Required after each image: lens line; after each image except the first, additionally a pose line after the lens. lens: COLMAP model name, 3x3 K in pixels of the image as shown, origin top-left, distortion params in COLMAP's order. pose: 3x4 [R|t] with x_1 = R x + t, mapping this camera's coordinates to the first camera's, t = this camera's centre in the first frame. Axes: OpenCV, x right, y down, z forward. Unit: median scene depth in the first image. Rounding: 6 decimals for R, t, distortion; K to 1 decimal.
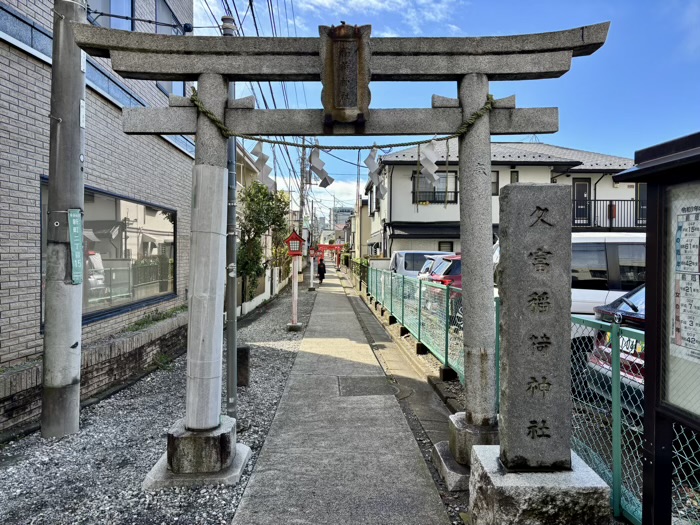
lens RADIAL K [[521.7, 0, 350.0], [0, 521.7, 262.5], [0, 0, 1]] dist [0.085209, -0.125407]
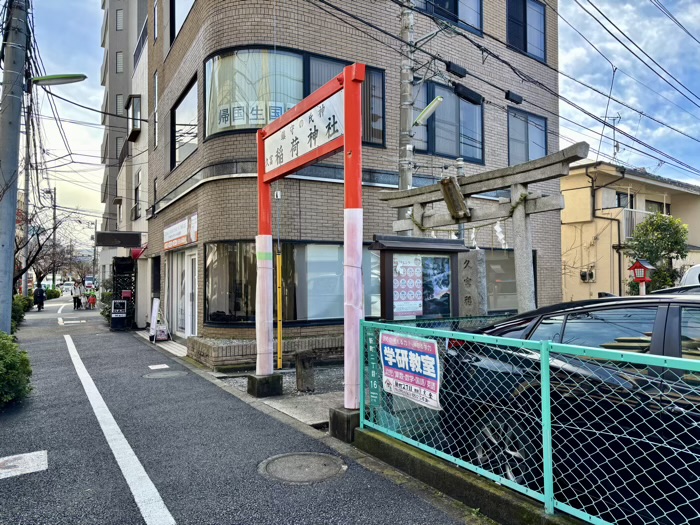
lens RADIAL K [[521.7, 0, 350.0], [0, 521.7, 262.5], [0, 0, 1]] dist [0.085209, -0.125407]
pose [[0.588439, -0.040843, -0.807509, 0.801943], [-0.002006, 0.998647, -0.051972, 0.011703], [0.808539, 0.032202, 0.587561, -0.328604]]
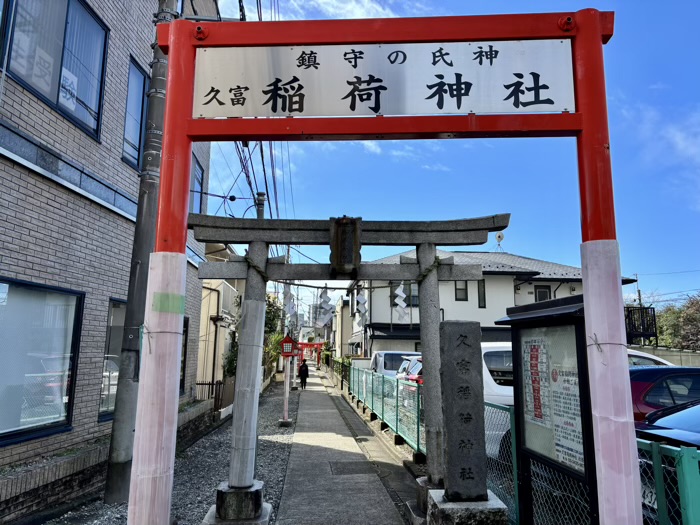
lens RADIAL K [[526.8, 0, 352.8], [0, 526.8, 254.4], [0, 0, 1]] dist [0.083501, -0.123578]
pose [[0.998934, 0.013725, 0.044079, -0.030480], [-0.004770, 0.980357, -0.197171, -0.008390], [-0.045920, 0.196751, 0.979378, -0.299951]]
